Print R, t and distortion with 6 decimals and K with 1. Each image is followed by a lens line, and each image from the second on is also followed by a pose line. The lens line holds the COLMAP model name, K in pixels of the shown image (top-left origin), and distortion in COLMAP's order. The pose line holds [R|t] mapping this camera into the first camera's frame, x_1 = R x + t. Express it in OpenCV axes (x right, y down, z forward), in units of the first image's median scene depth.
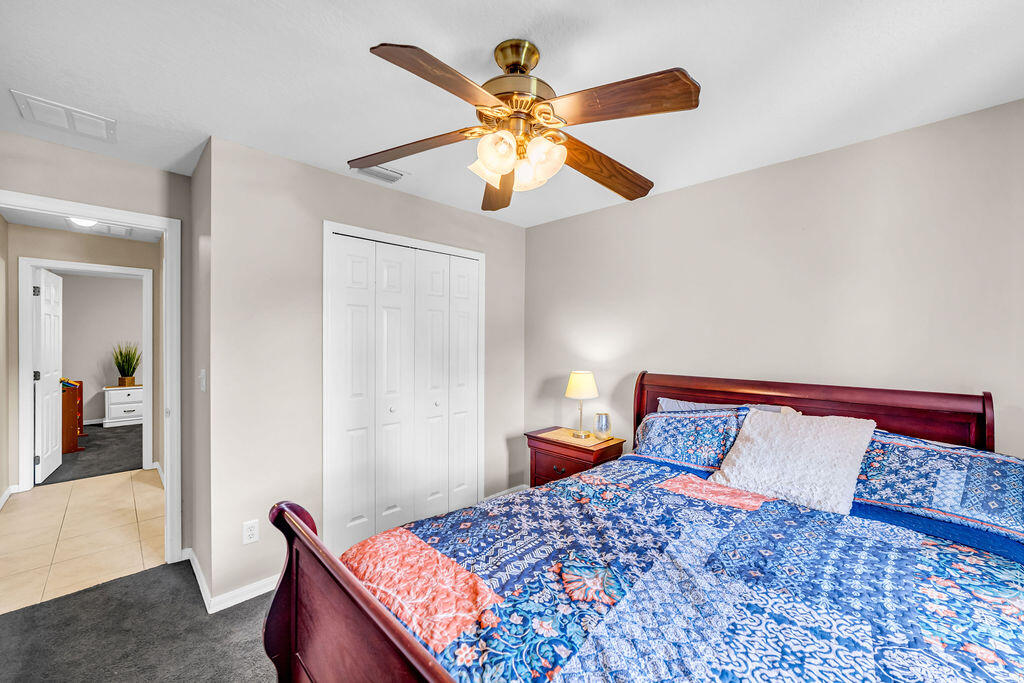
lens RADIAL K [[402.7, 0, 516.4], [0, 402.7, 337.1], [0, 0, 1]] dist [-0.013887, 0.000692]
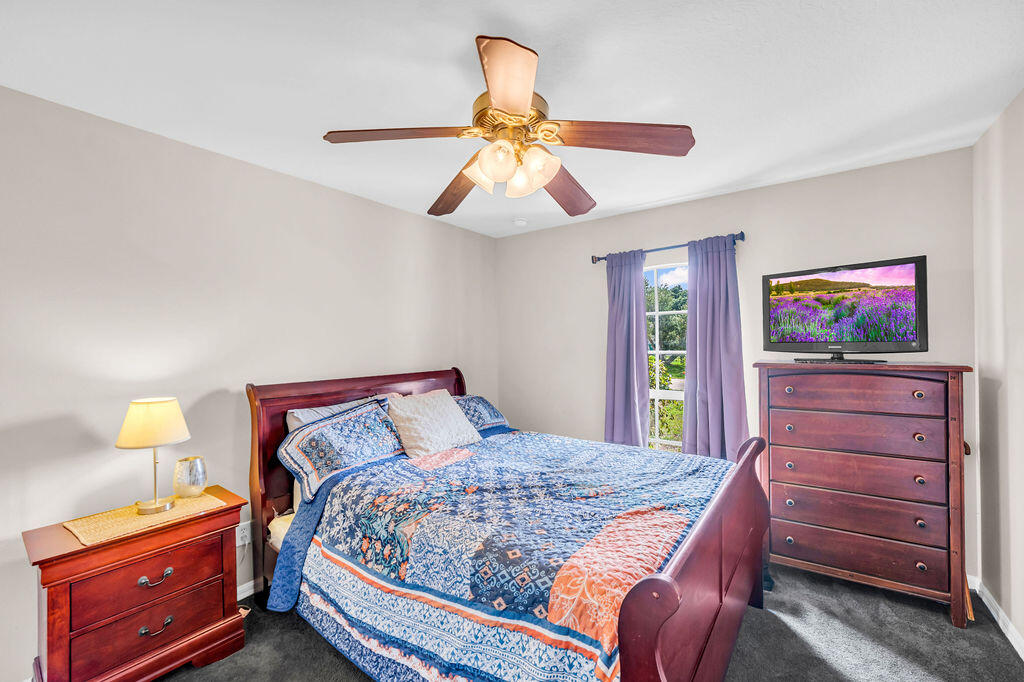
lens RADIAL K [[402.7, 0, 516.4], [0, 402.7, 336.6], [0, 0, 1]] dist [-0.013887, 0.000692]
pose [[-0.153455, 0.025418, 0.987829, -0.936023], [0.011429, 0.999648, -0.023946, 0.026144], [-0.988090, 0.007616, -0.153692, 1.055735]]
